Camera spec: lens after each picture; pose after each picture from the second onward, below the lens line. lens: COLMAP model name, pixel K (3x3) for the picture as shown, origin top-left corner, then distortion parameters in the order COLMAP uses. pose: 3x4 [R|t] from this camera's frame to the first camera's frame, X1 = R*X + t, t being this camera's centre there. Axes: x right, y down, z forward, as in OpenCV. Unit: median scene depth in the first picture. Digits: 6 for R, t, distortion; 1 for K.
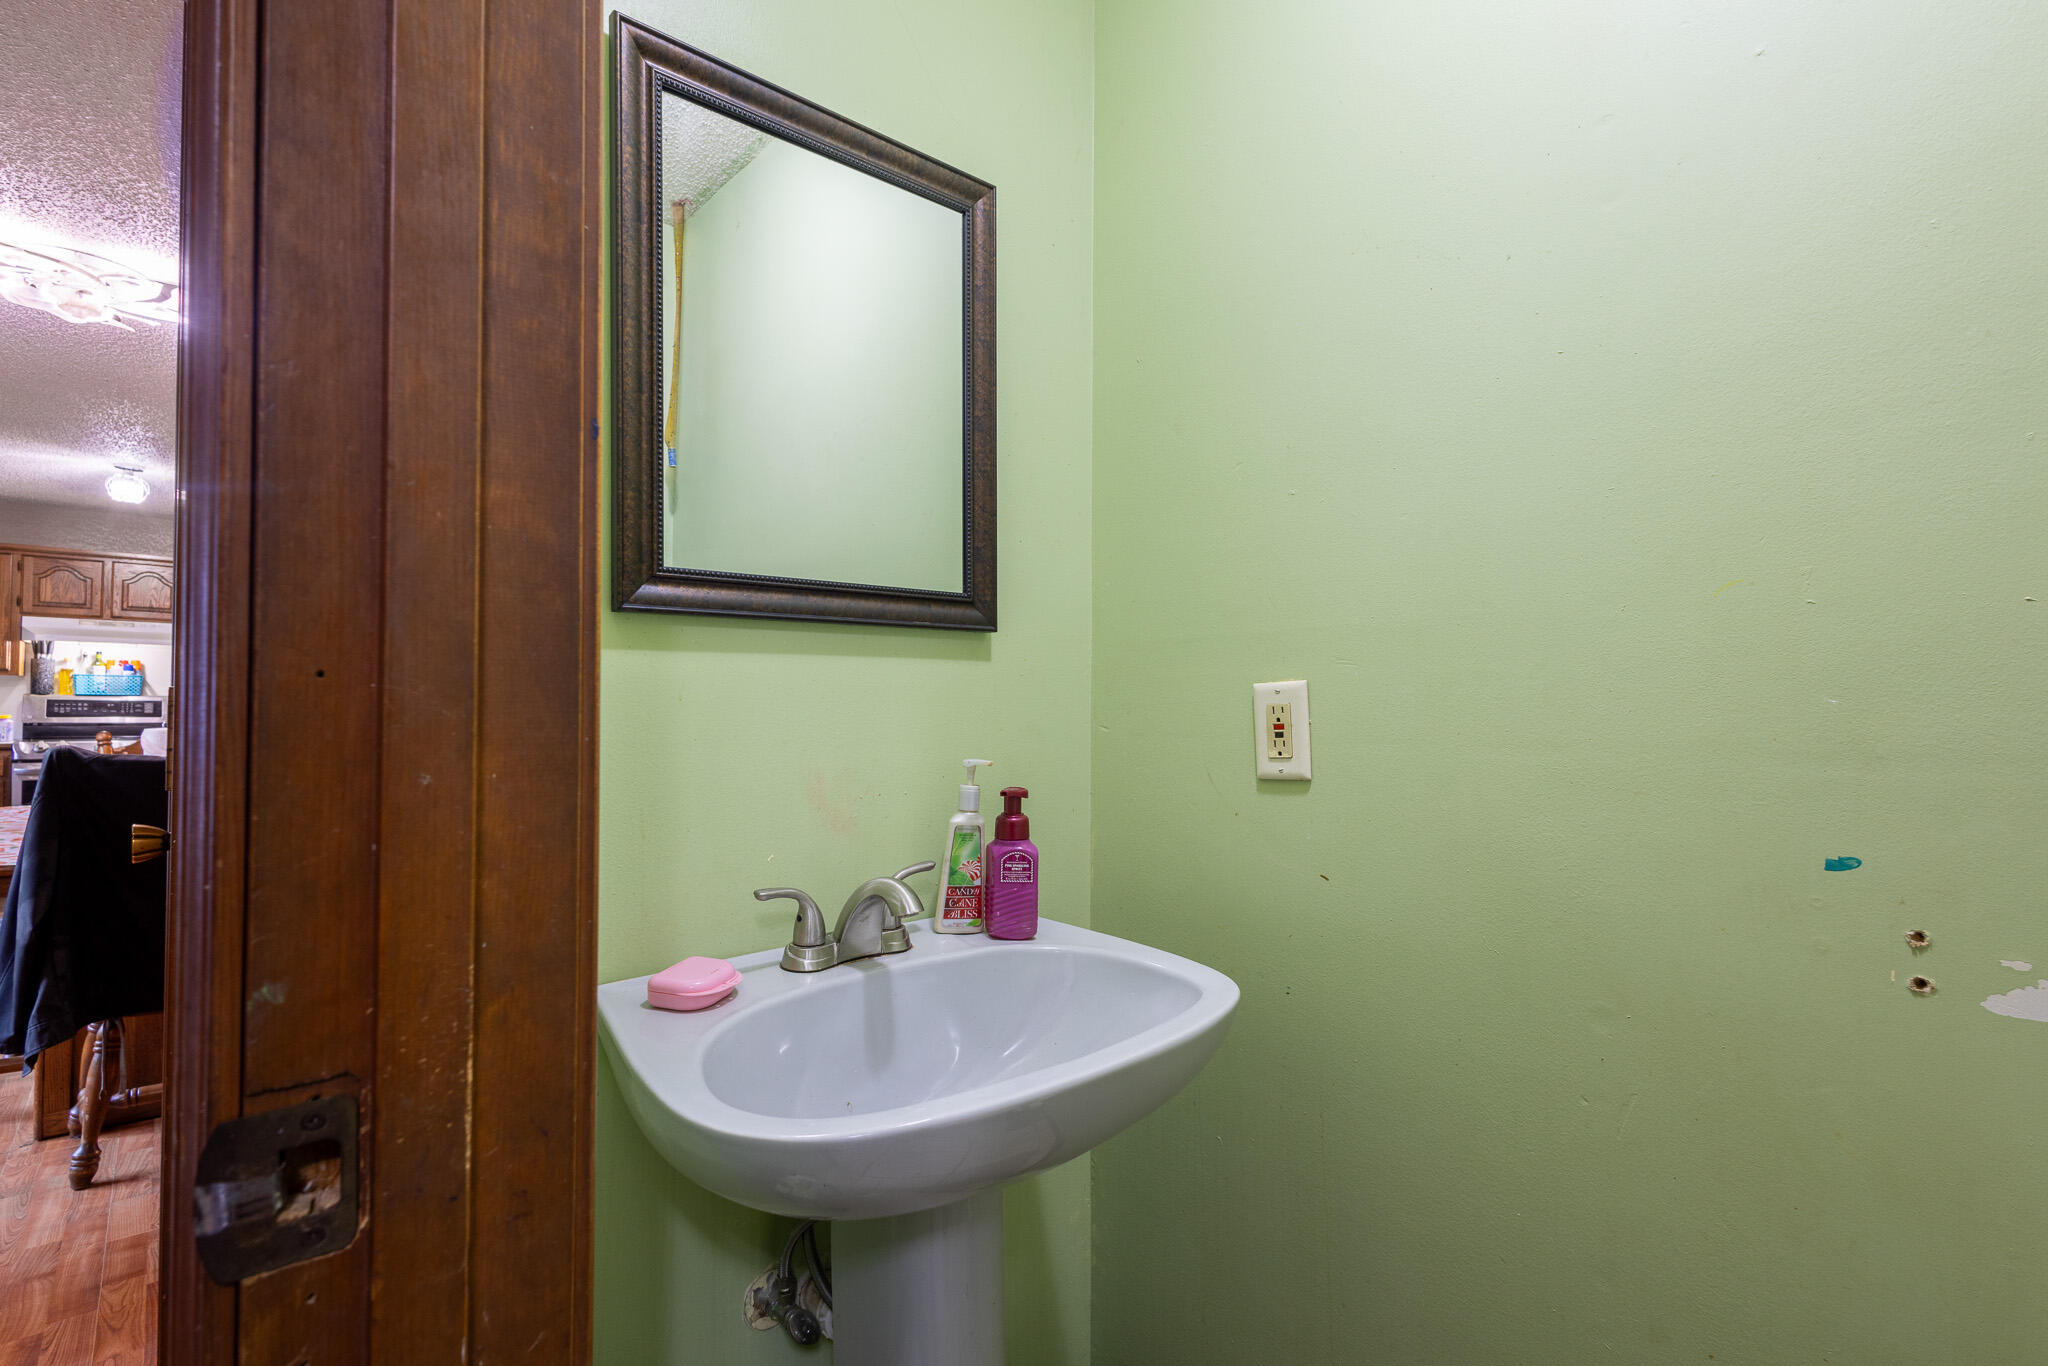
lens RADIAL K [[939.5, 0, 1023.5], [0, 939.5, 699.3], [0, 0, 1]] dist [0.000457, -0.000008]
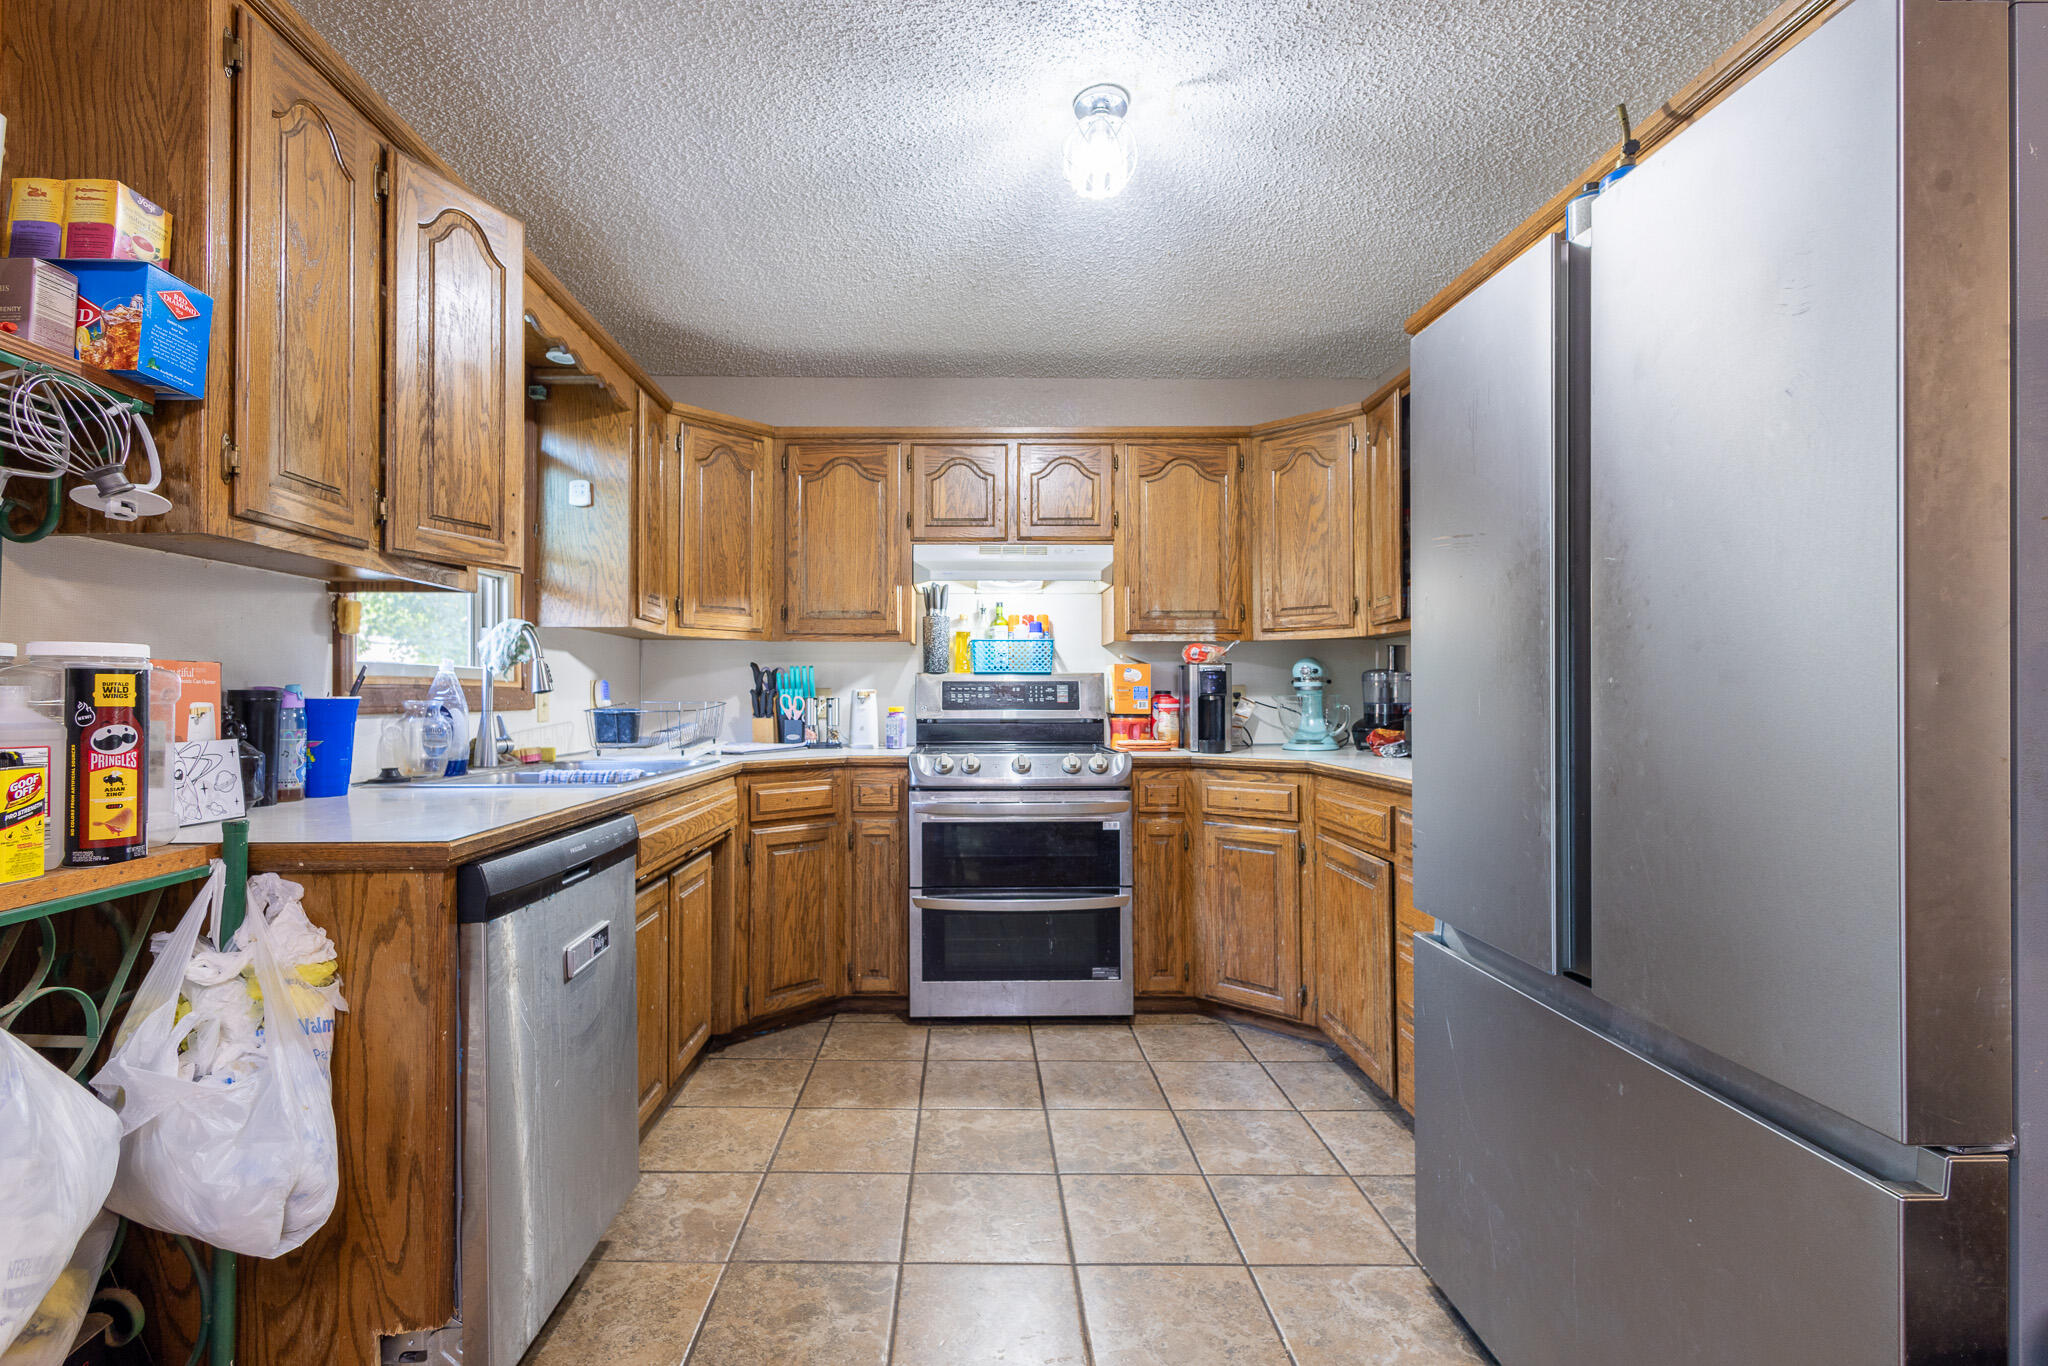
lens RADIAL K [[928.3, 0, 1017.2], [0, 928.3, 688.8], [0, 0, 1]] dist [0.001063, -0.000027]
pose [[0.781004, -0.009311, -0.624457, -0.619168], [0.019160, 0.999775, 0.009056, 0.000430], [0.624233, -0.019037, 0.781007, 0.553343]]
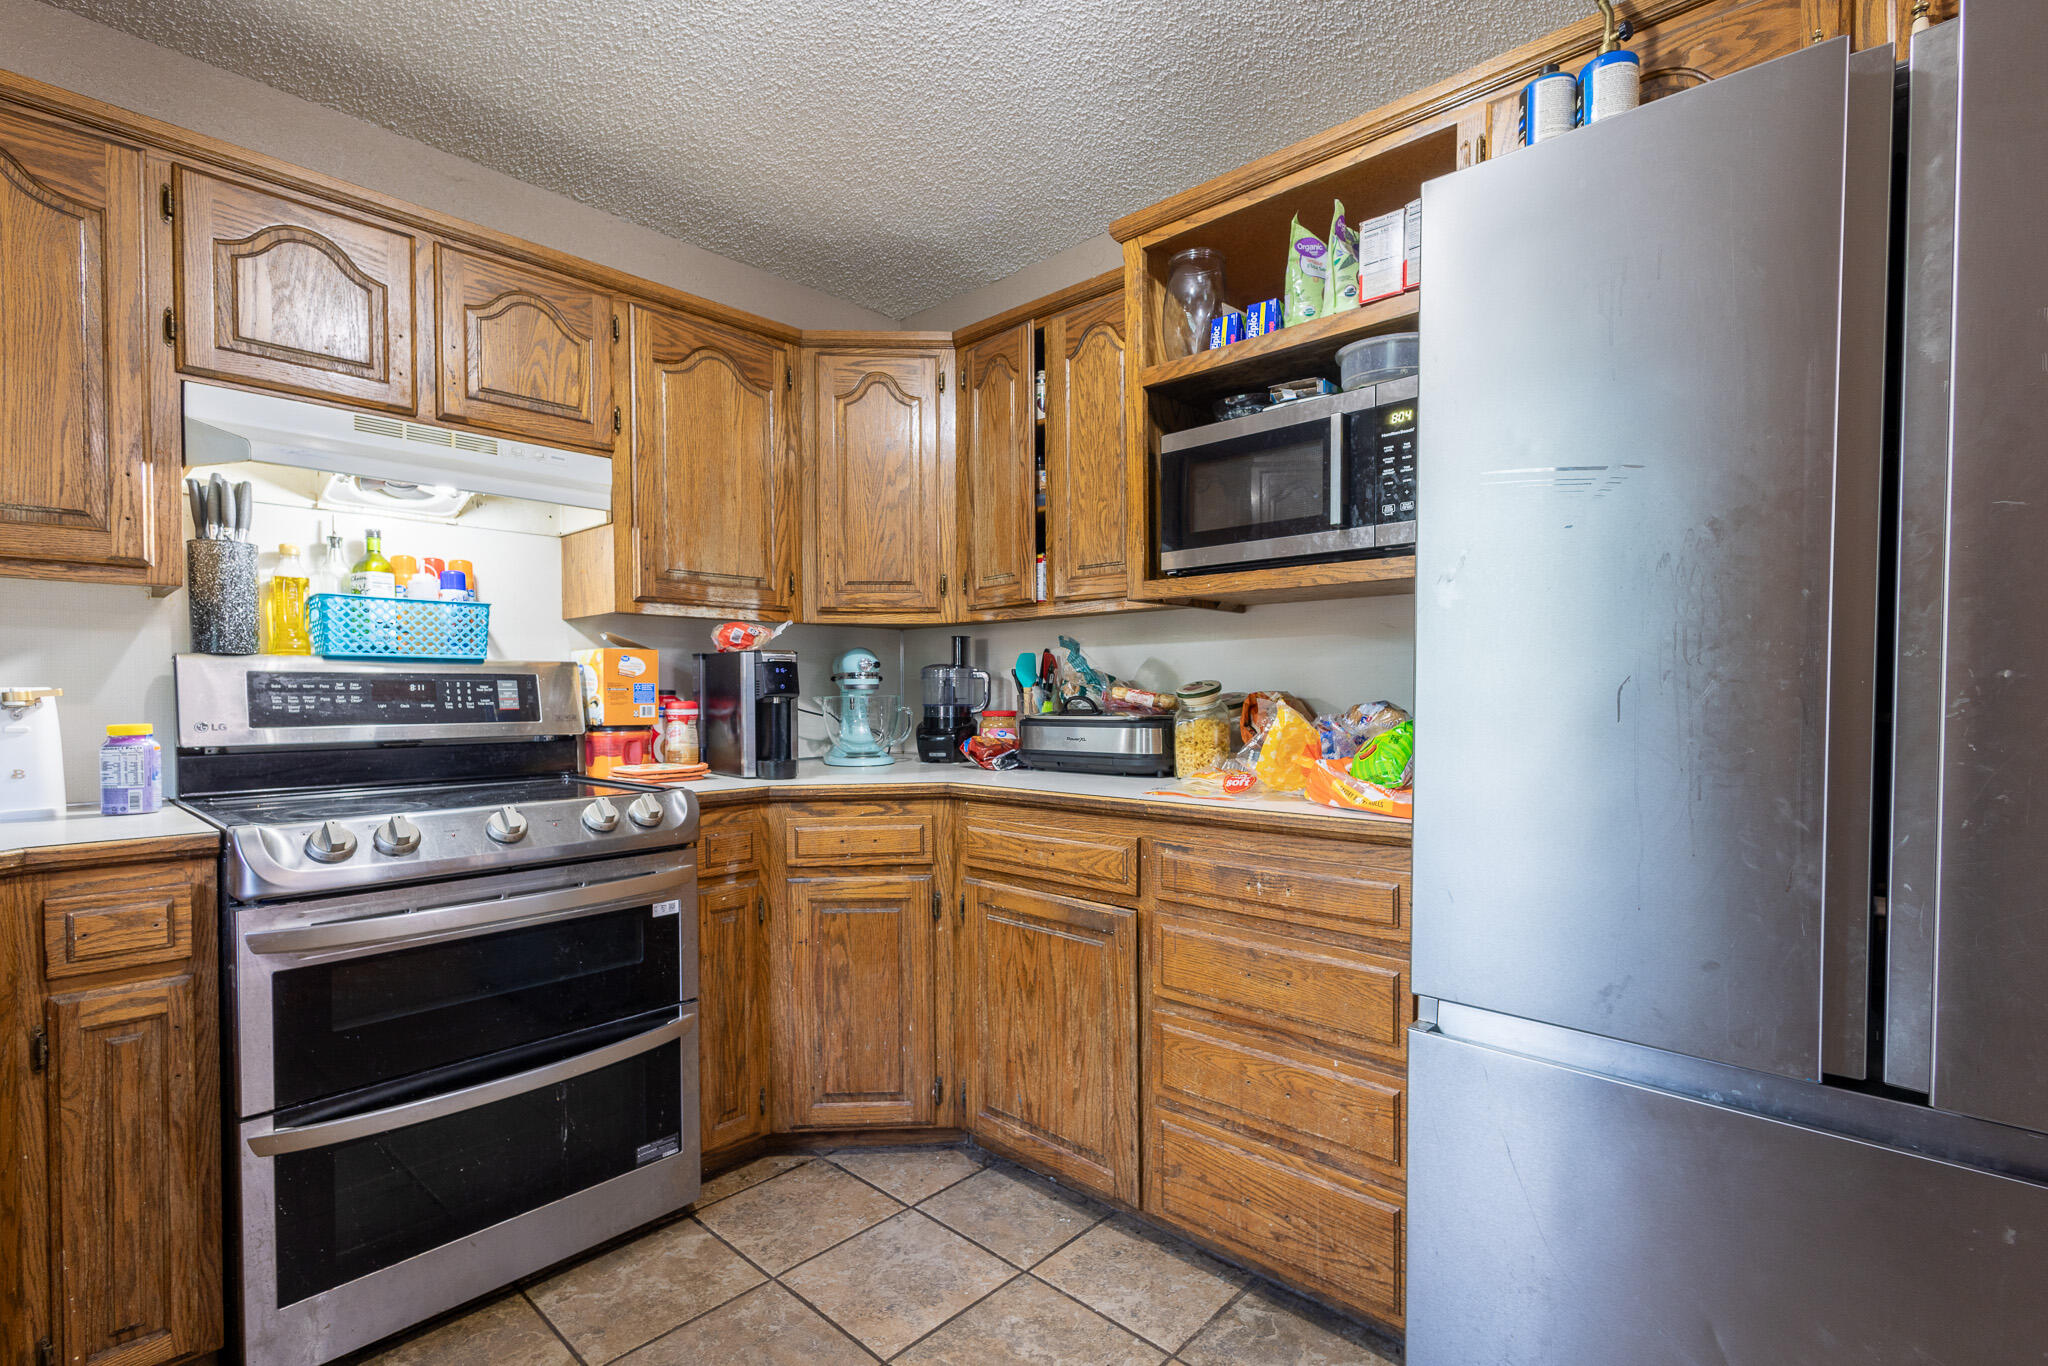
lens RADIAL K [[909.4, 0, 1023.2], [0, 909.4, 708.6], [0, 0, 1]] dist [0.004166, -0.000719]
pose [[0.994010, -0.010234, 0.108813, -0.815362], [0.005777, 0.999134, 0.041198, 0.001549], [-0.109140, -0.040323, 0.993208, 0.668984]]
